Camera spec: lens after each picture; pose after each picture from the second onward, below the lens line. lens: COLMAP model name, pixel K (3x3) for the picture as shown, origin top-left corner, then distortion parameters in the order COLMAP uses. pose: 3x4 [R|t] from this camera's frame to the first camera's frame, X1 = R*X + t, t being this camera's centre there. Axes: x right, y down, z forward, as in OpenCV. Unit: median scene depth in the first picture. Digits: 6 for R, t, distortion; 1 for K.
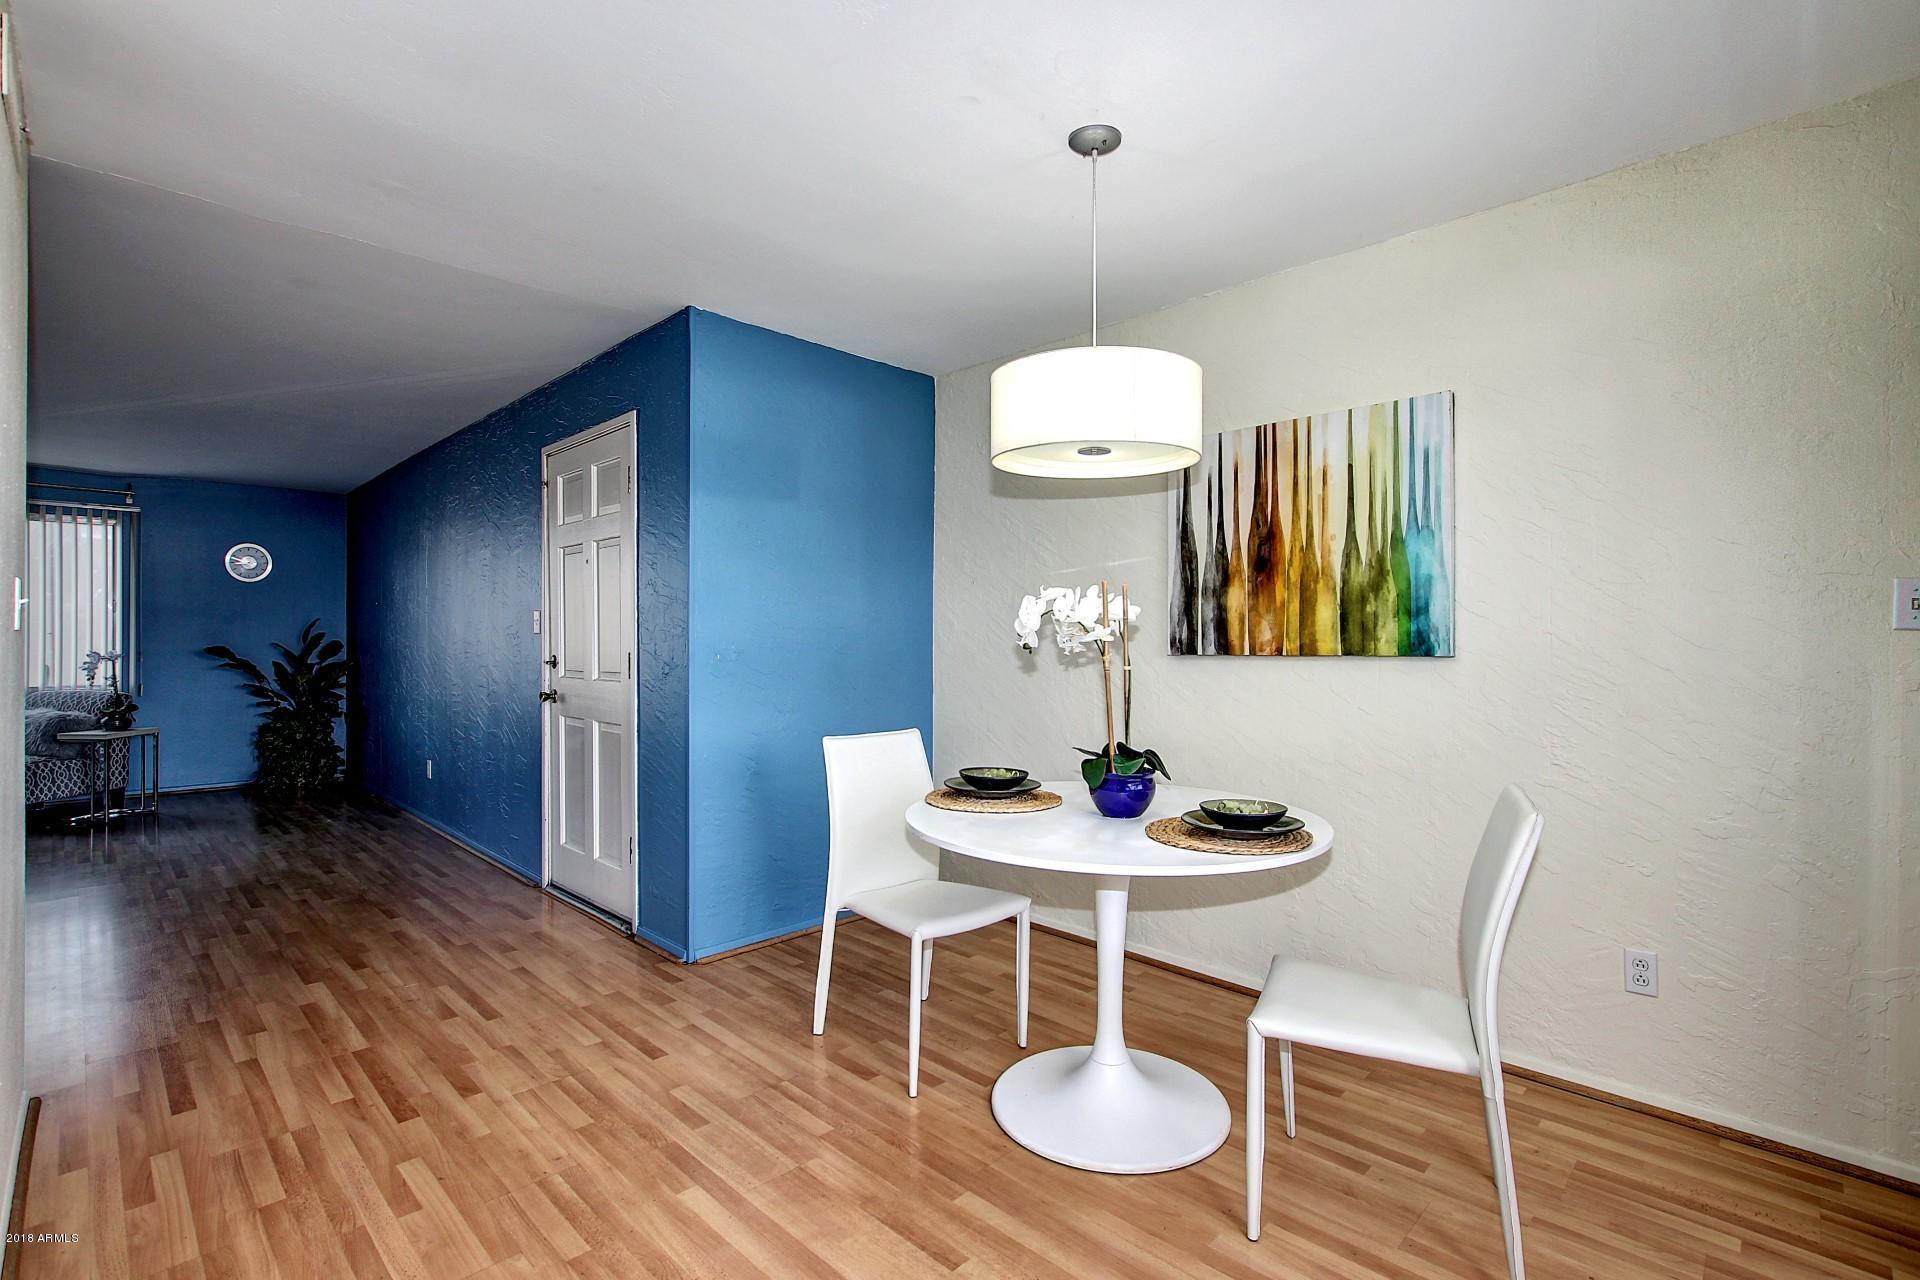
lens RADIAL K [[898.9, 0, 964.5], [0, 898.9, 642.5], [0, 0, 1]] dist [-0.019188, 0.000552]
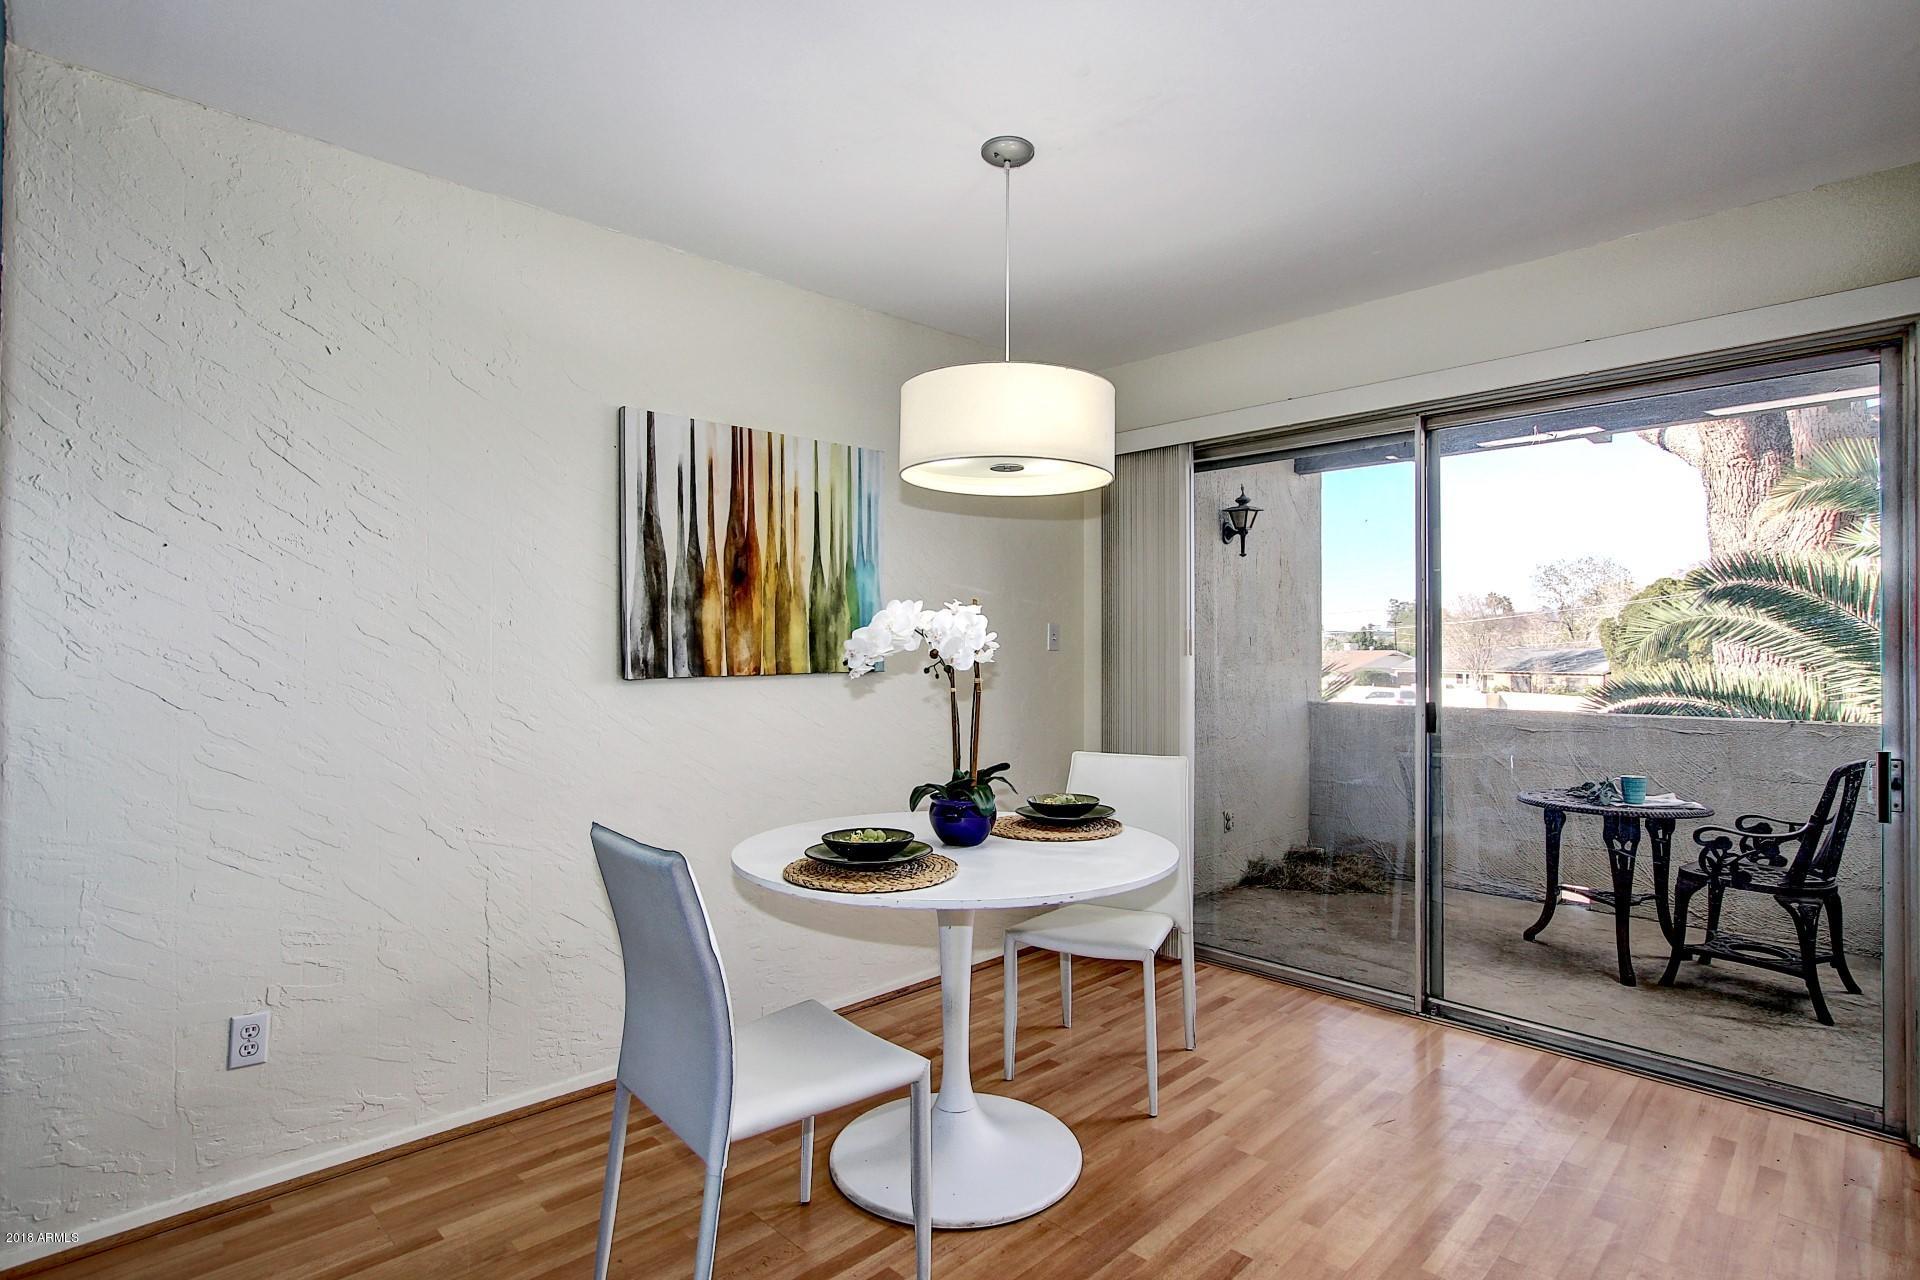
lens RADIAL K [[953.5, 0, 963.8], [0, 953.5, 638.1], [0, 0, 1]] dist [-0.063012, 0.000194]
pose [[0.005894, 0.008577, 0.999946, -0.654370], [0.002870, 0.999959, -0.008594, -0.015706], [-0.999979, 0.002921, 0.005869, 0.777663]]
